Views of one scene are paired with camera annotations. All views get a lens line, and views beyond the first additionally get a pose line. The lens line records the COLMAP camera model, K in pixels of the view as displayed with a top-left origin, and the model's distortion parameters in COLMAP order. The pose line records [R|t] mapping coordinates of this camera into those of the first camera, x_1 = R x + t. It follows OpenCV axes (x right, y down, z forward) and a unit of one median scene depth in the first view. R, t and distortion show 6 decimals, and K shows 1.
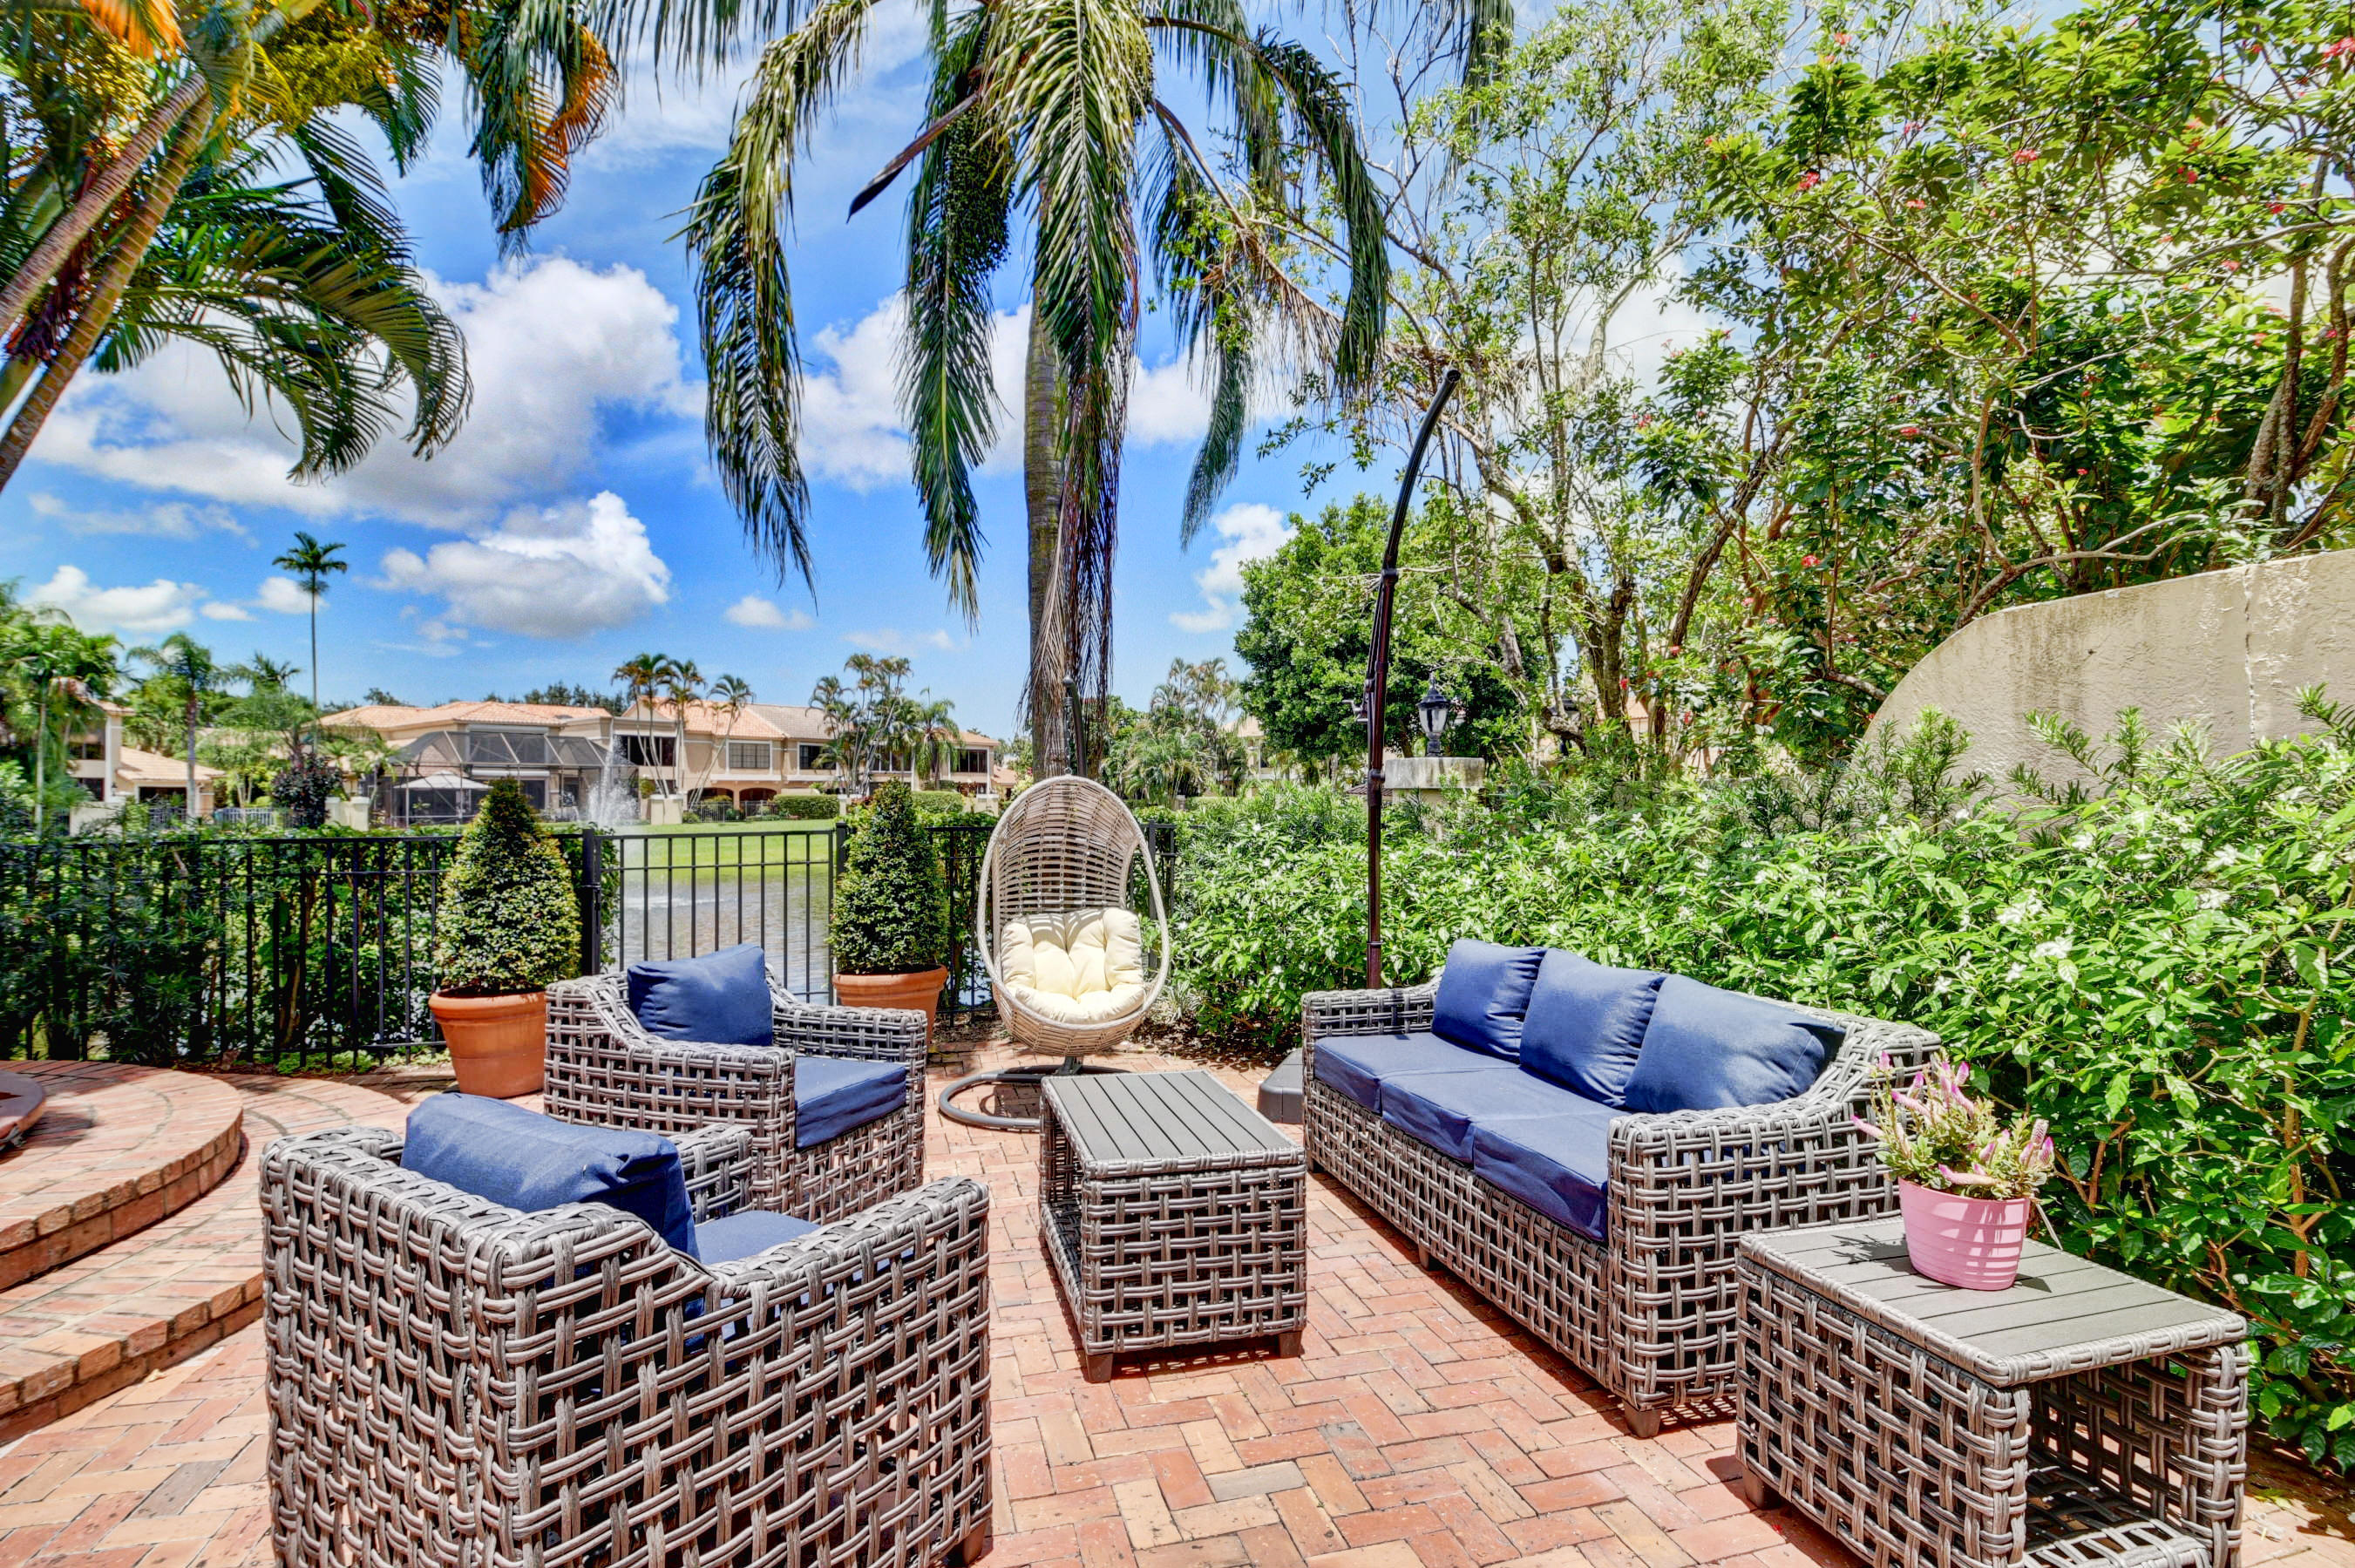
lens RADIAL K [[1104.0, 0, 1194.5], [0, 1104.0, 794.5], [0, 0, 1]] dist [-0.009668, -0.013021]
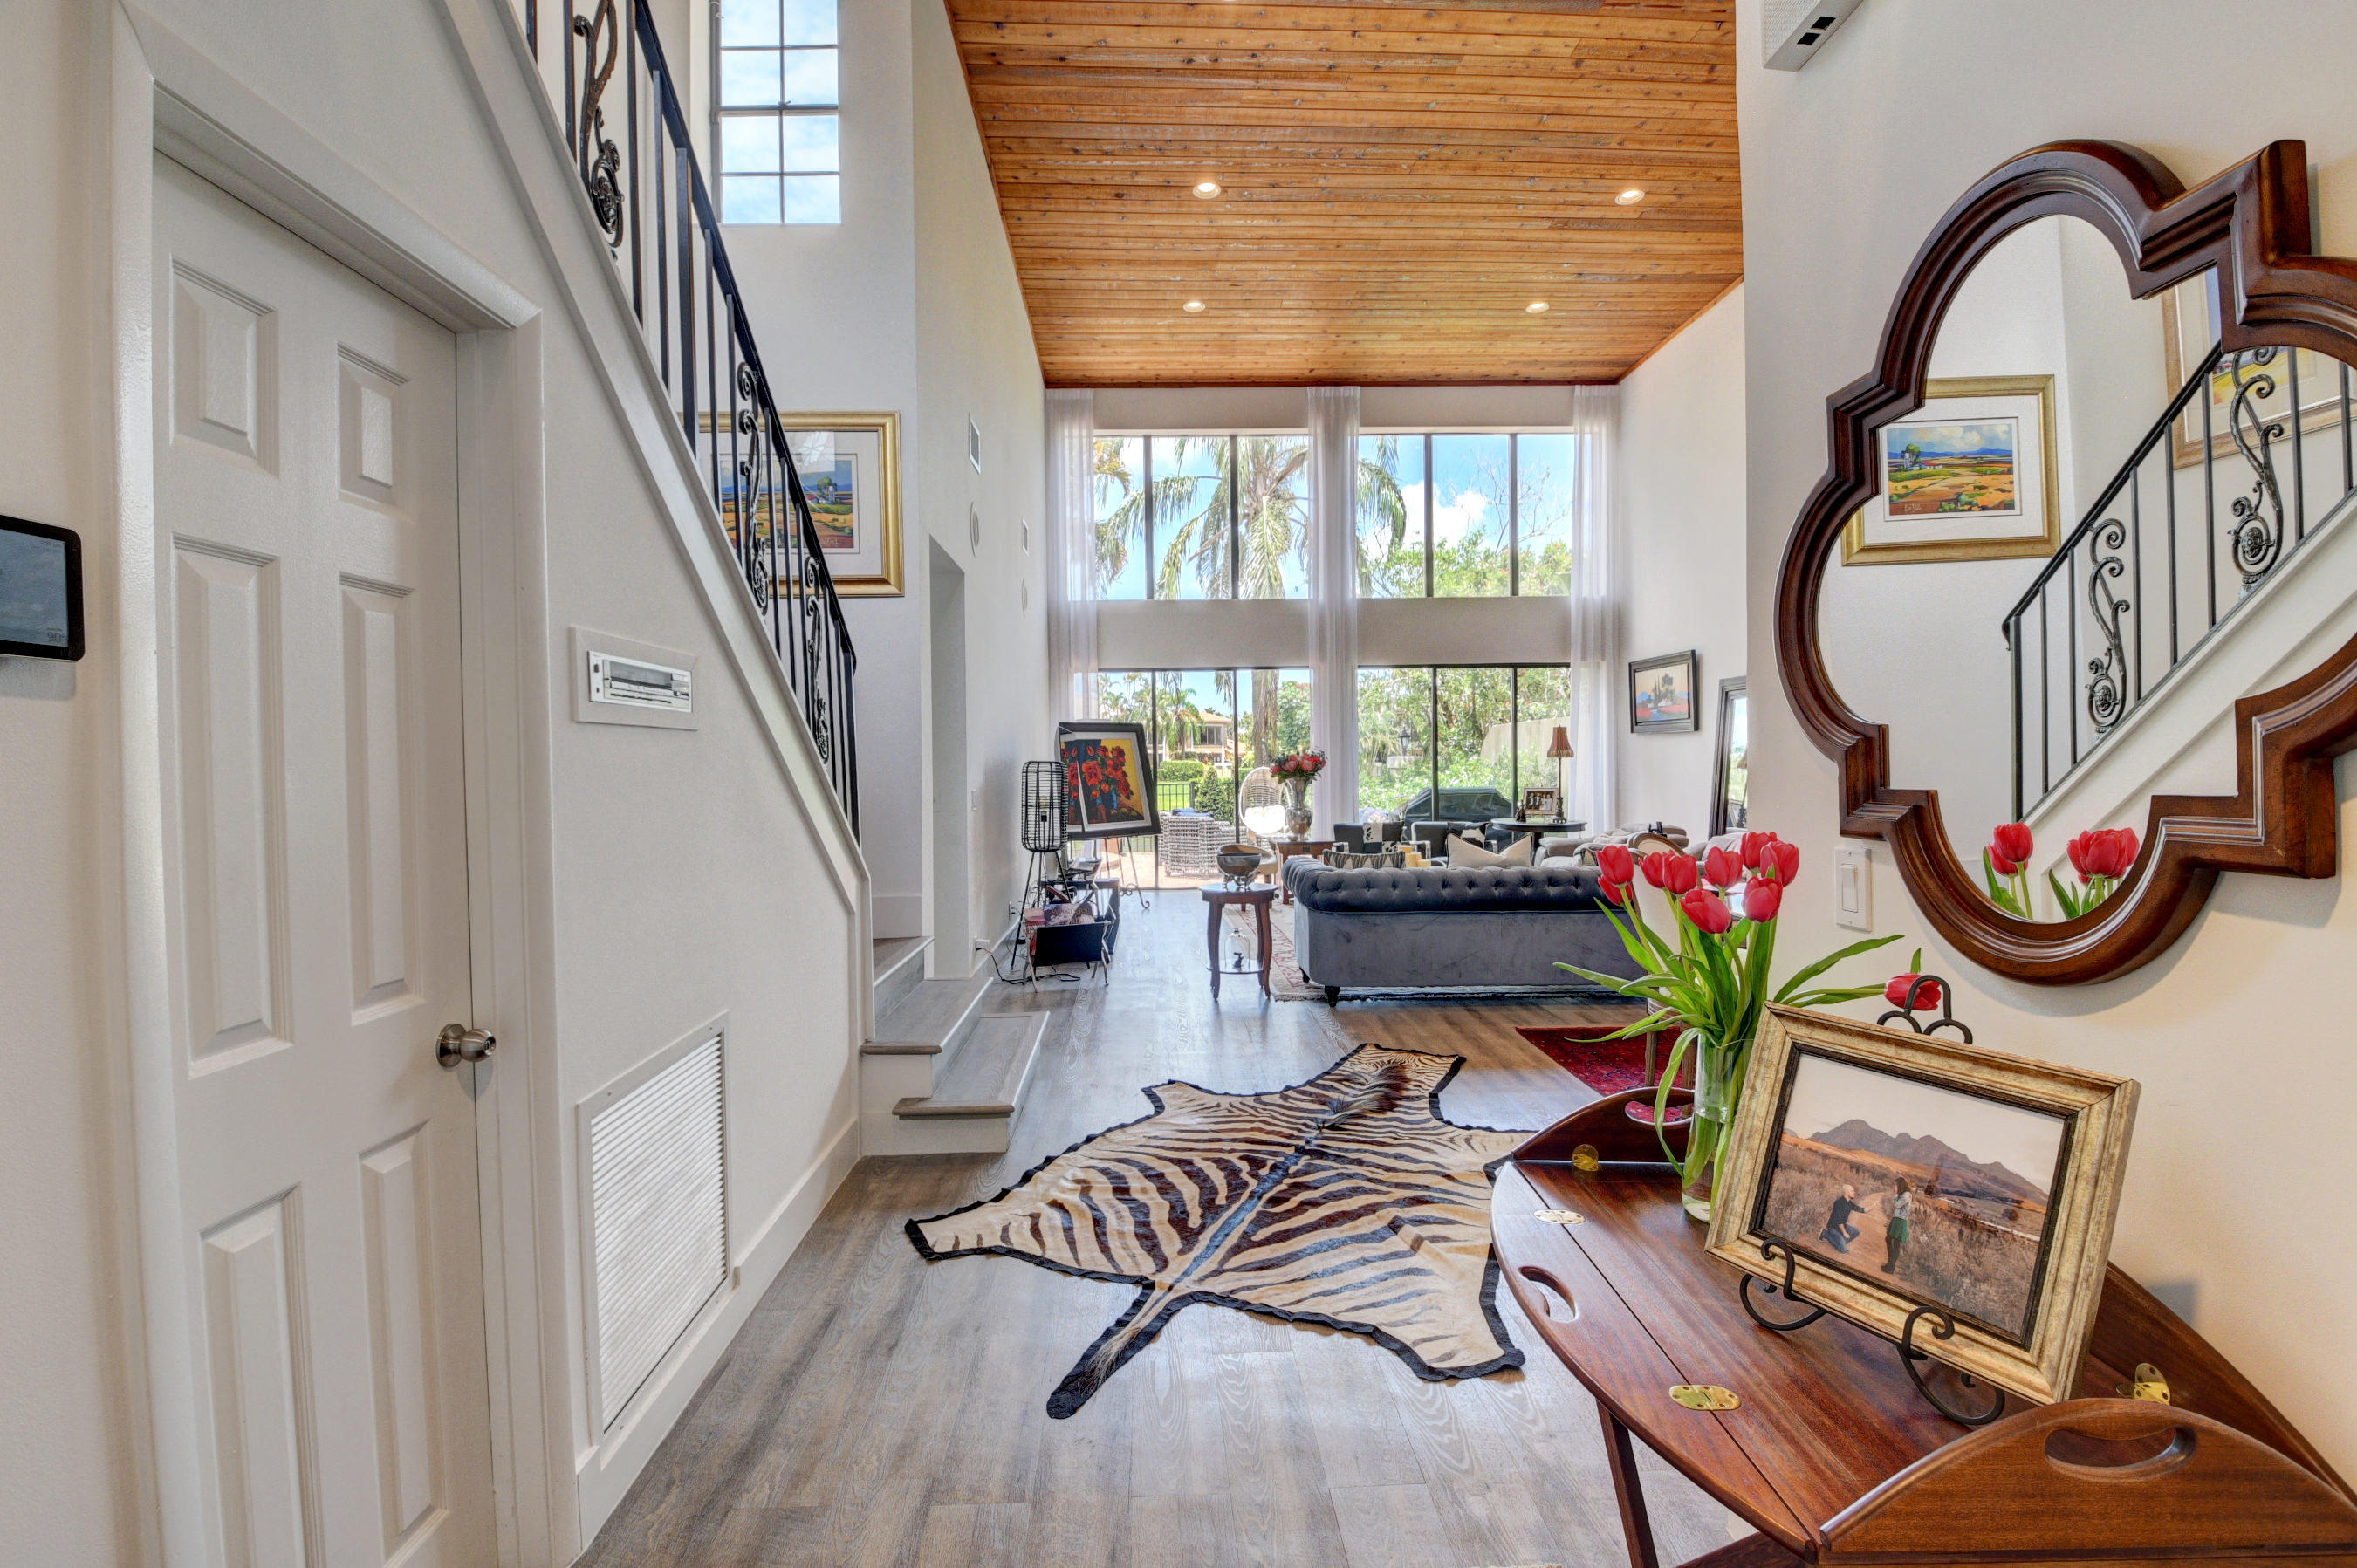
lens RADIAL K [[1037.6, 0, 1172.4], [0, 1037.6, 790.3], [0, 0, 1]] dist [-0.002859, -0.013872]
pose [[0.973574, -0.000965, -0.228370, 0.044356], [0.007647, 0.999568, 0.028375, -0.004834], [0.228244, -0.029372, 0.973161, -0.285347]]
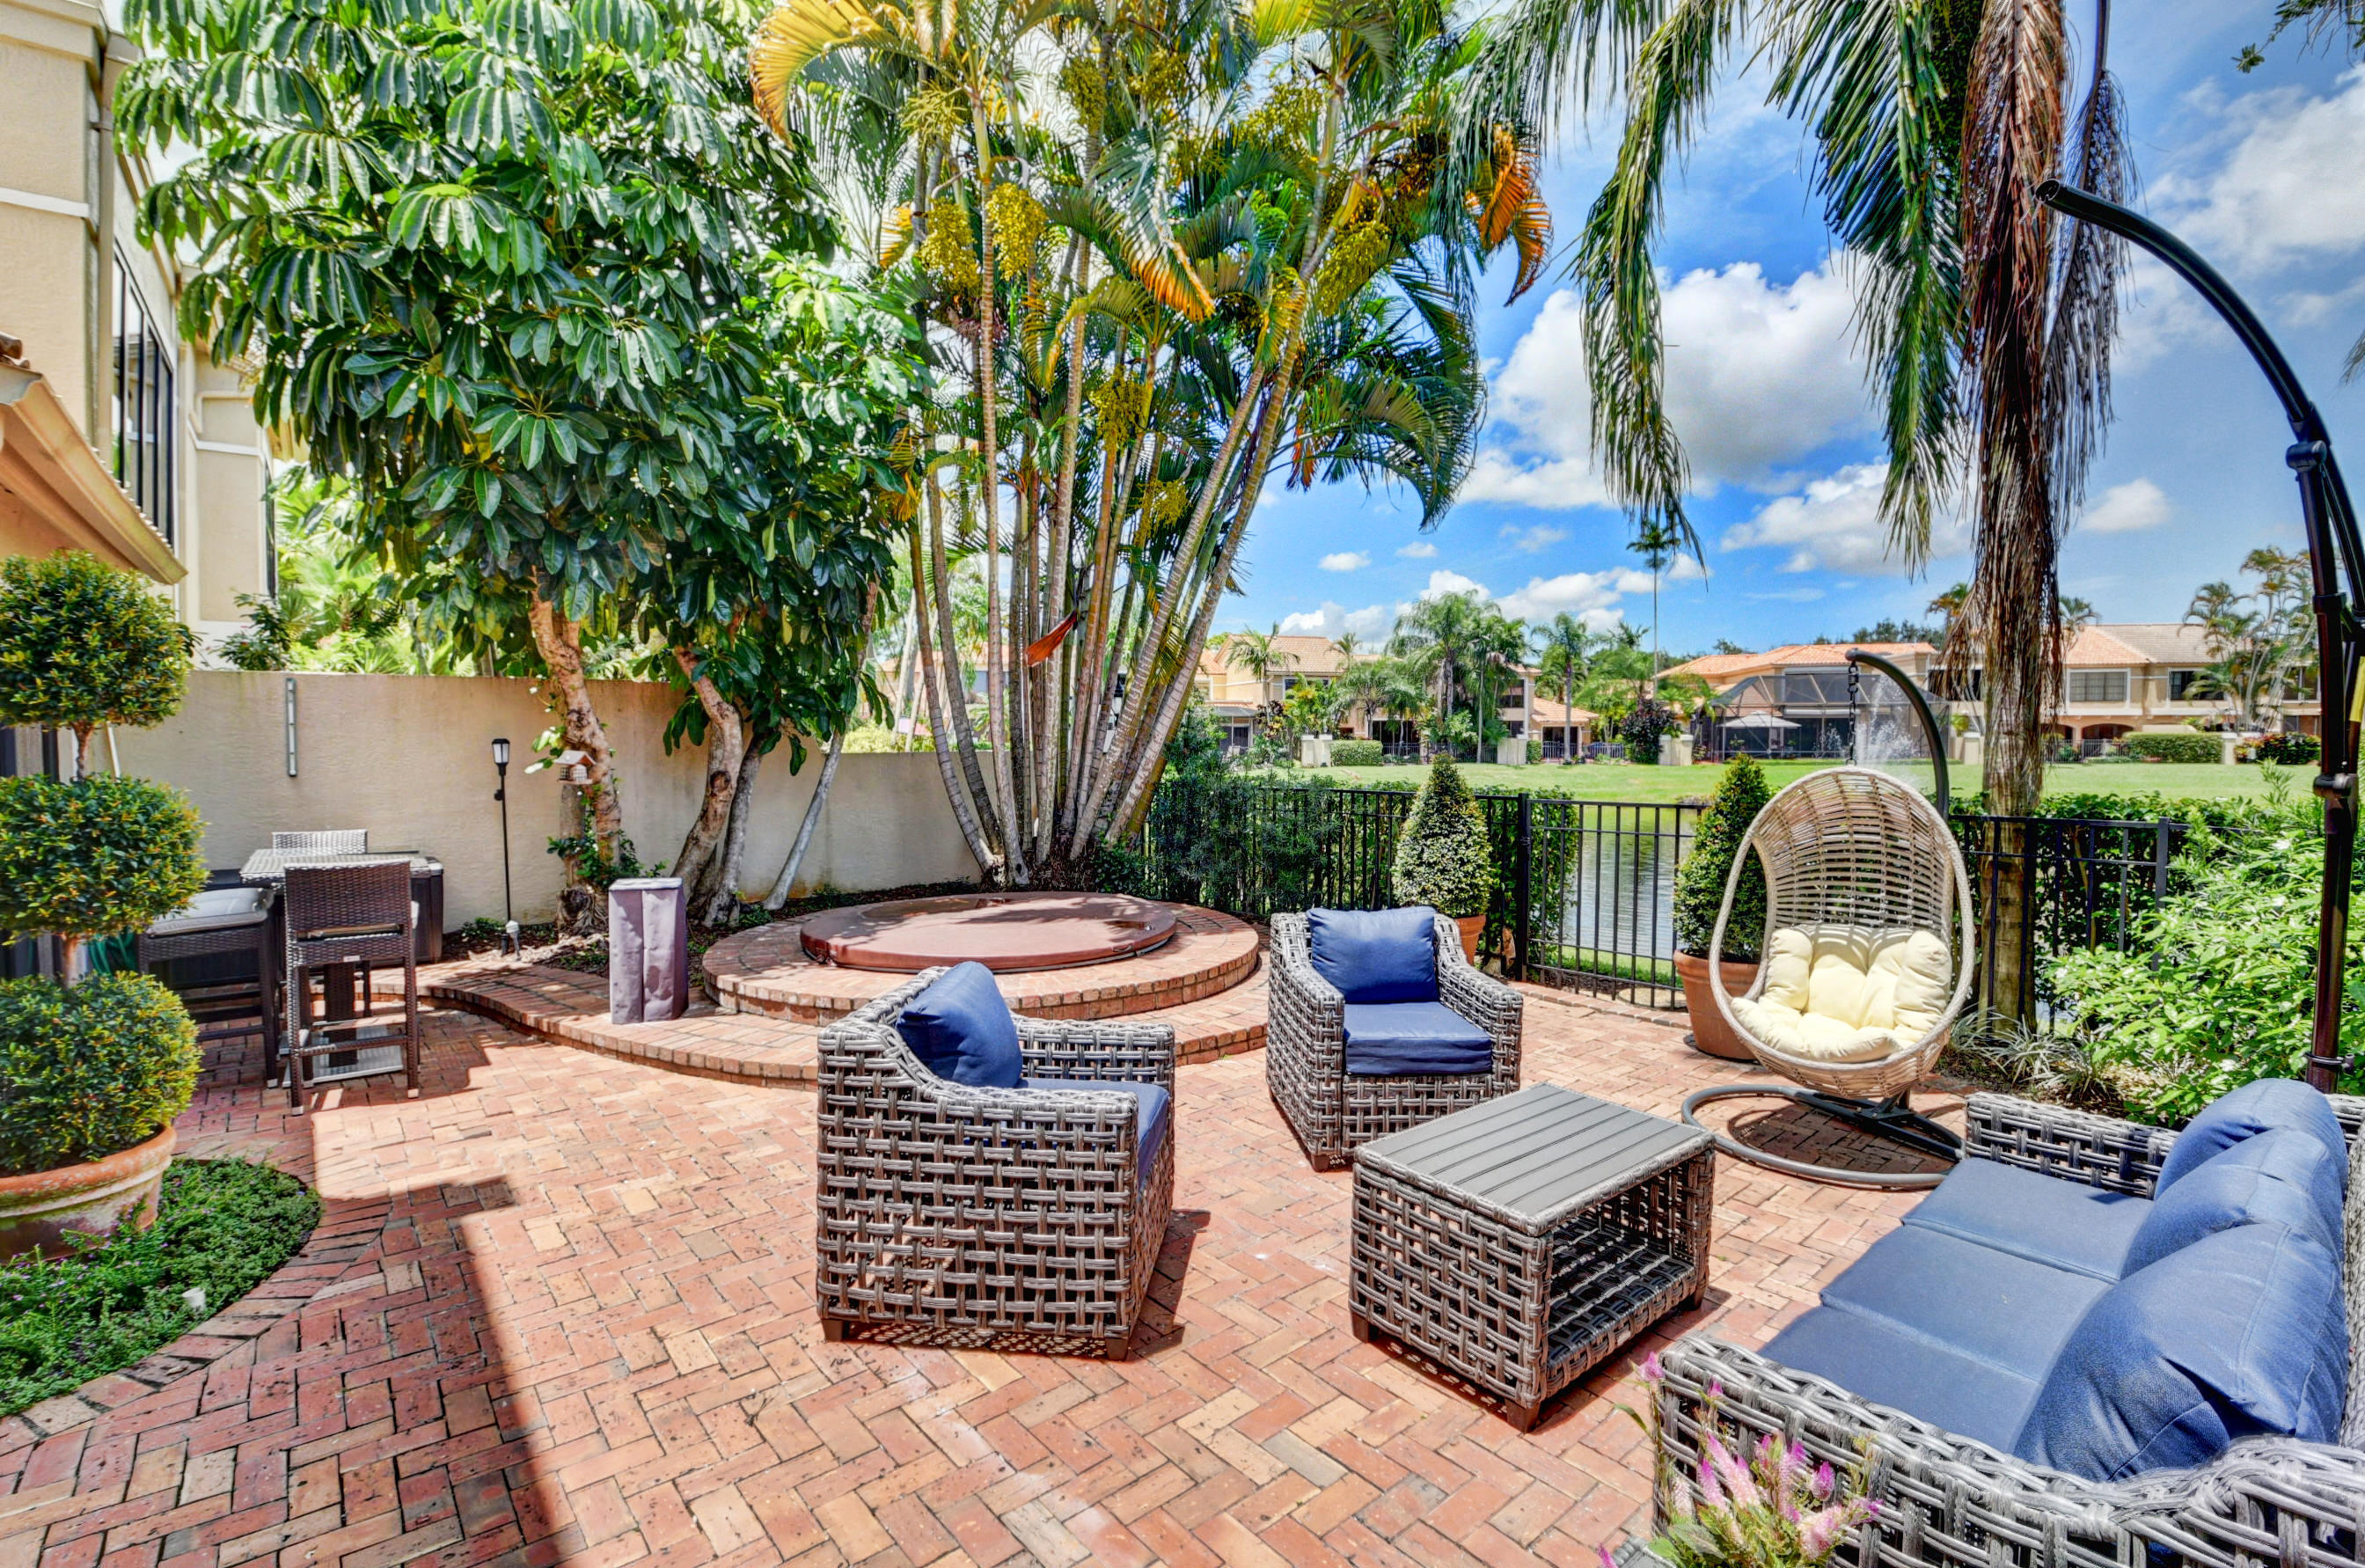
lens RADIAL K [[1041.2, 0, 1183.1], [0, 1041.2, 784.6], [0, 0, 1]] dist [-0.002859, -0.013872]
pose [[0.420299, 0.045909, -0.906224, 0.048745], [0.003767, 0.998622, 0.052337, -0.005847], [0.907378, -0.025411, 0.419547, 0.024920]]
